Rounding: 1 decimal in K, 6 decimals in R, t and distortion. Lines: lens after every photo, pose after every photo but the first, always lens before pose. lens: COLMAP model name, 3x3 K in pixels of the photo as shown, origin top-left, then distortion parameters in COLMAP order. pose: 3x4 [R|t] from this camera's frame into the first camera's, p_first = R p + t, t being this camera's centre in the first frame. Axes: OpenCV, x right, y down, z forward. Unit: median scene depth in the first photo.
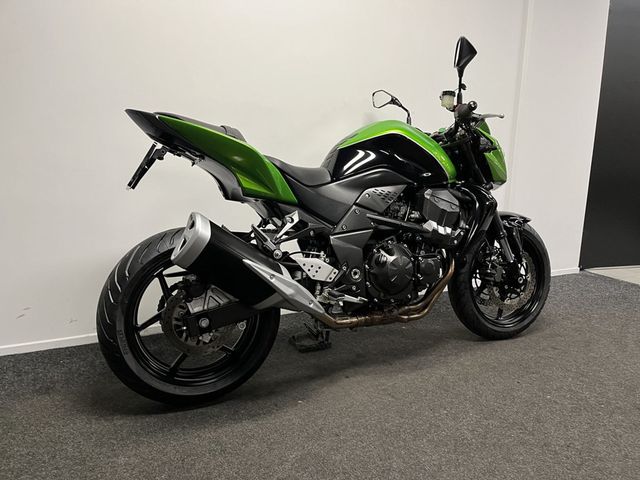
lens RADIAL K [[473.7, 0, 324.6], [0, 473.7, 241.4], [0, 0, 1]] dist [0.097757, -0.150531]
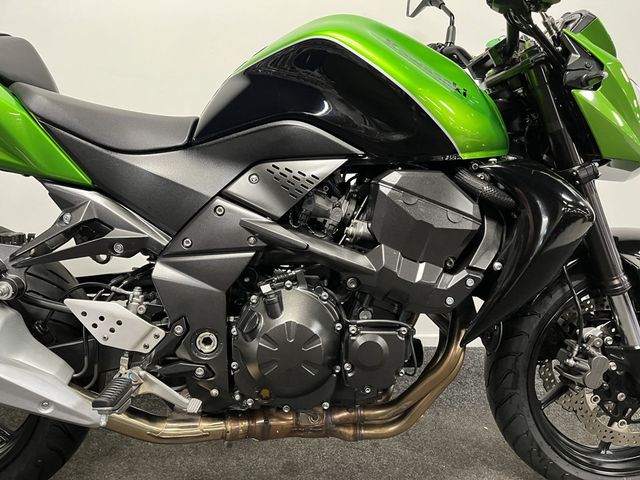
lens RADIAL K [[473.7, 0, 324.6], [0, 473.7, 241.4], [0, 0, 1]] dist [0.097757, -0.150531]
pose [[0.928696, 0.106147, -0.355326, 0.342292], [-0.084428, 0.993517, 0.076132, -0.079882], [0.361103, -0.040704, 0.931637, 0.617931]]
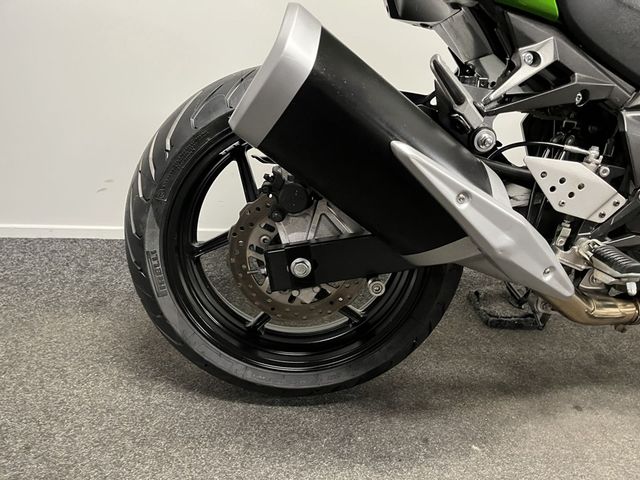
lens RADIAL K [[473.7, 0, 324.6], [0, 473.7, 241.4], [0, 0, 1]] dist [0.097757, -0.150531]
pose [[0.923635, 0.183102, -0.336709, -0.066330], [-0.104711, 0.965635, 0.237877, 0.025191], [0.368693, -0.184455, 0.911066, 0.519115]]
